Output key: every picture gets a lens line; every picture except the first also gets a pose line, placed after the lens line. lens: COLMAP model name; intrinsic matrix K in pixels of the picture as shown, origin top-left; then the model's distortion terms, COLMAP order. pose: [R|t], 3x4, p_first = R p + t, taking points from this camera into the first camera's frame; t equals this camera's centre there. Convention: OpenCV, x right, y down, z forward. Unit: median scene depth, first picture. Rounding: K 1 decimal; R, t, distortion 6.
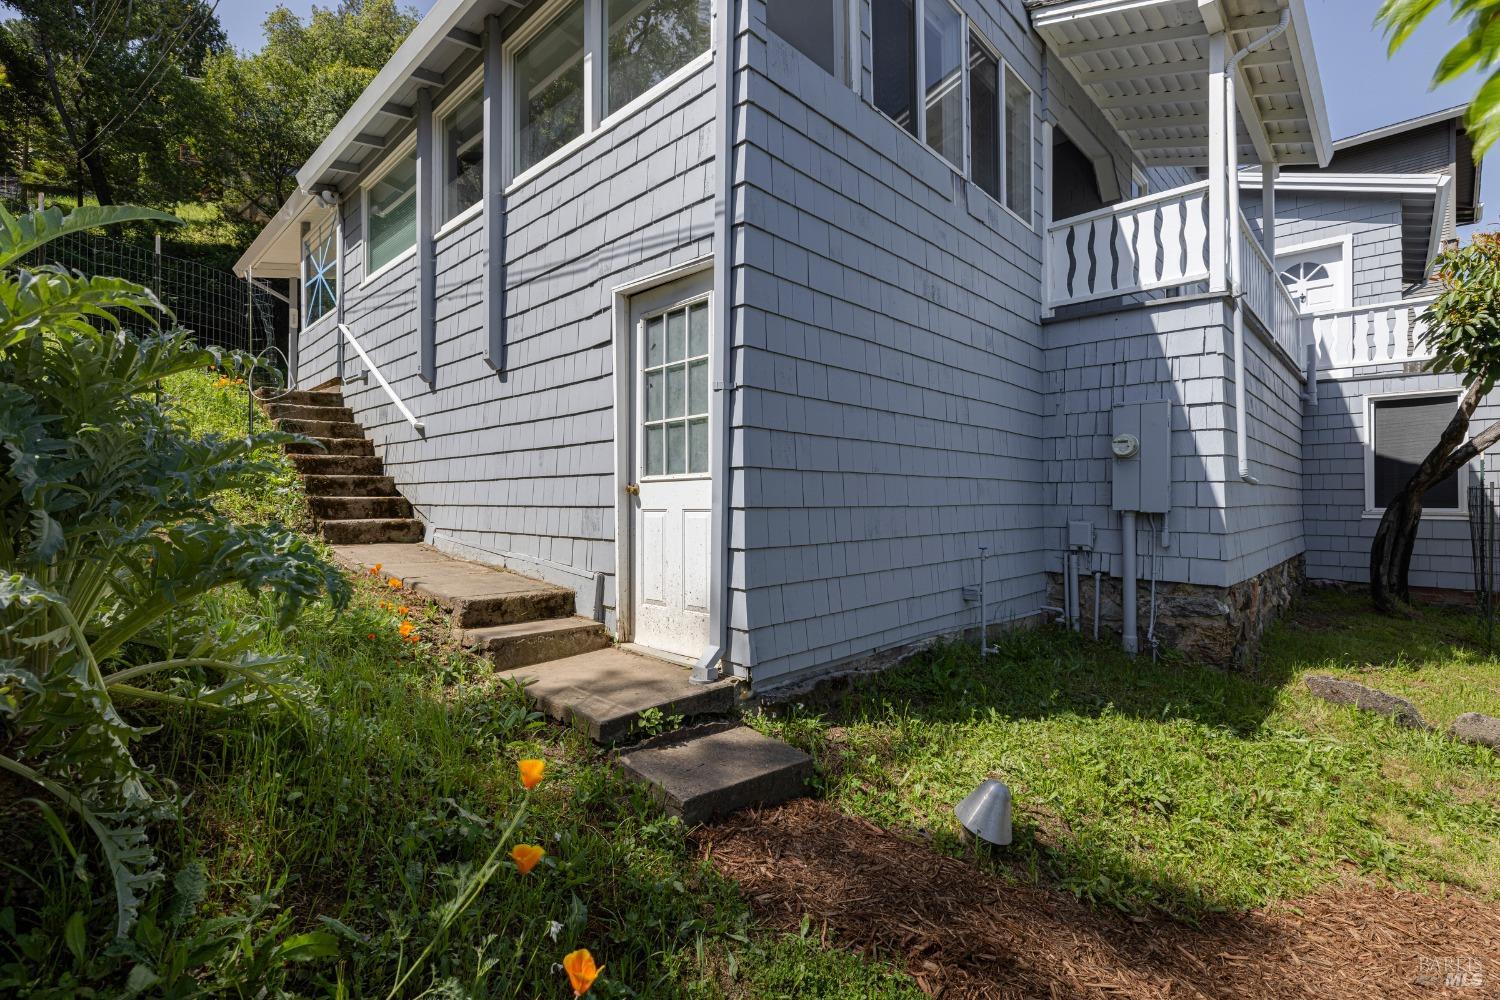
lens RADIAL K [[675.6, 0, 740.5], [0, 675.6, 493.3], [0, 0, 1]] dist [0.003520, 0.000293]
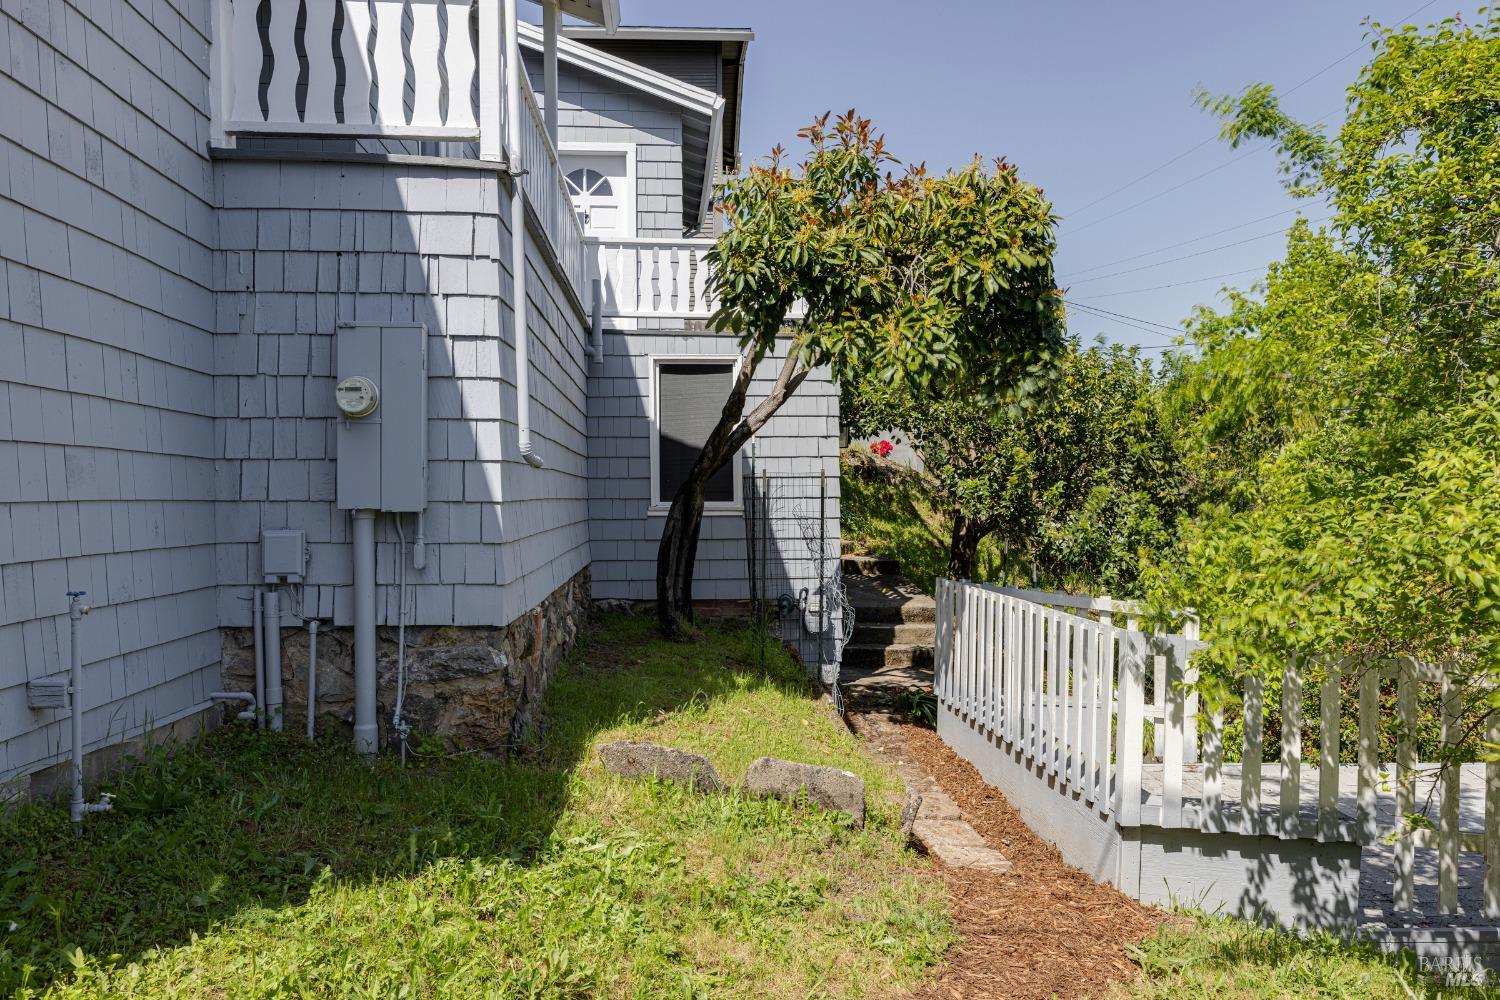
lens RADIAL K [[1102.5, 0, 750.7], [0, 1102.5, 495.6], [0, 0, 1]] dist [0.002001, 0.003317]
pose [[0.660815, -0.005393, 0.750529, 0.083917], [0.000423, 0.999977, 0.006812, 0.007466], [-0.750549, -0.004184, 0.660802, 0.126518]]
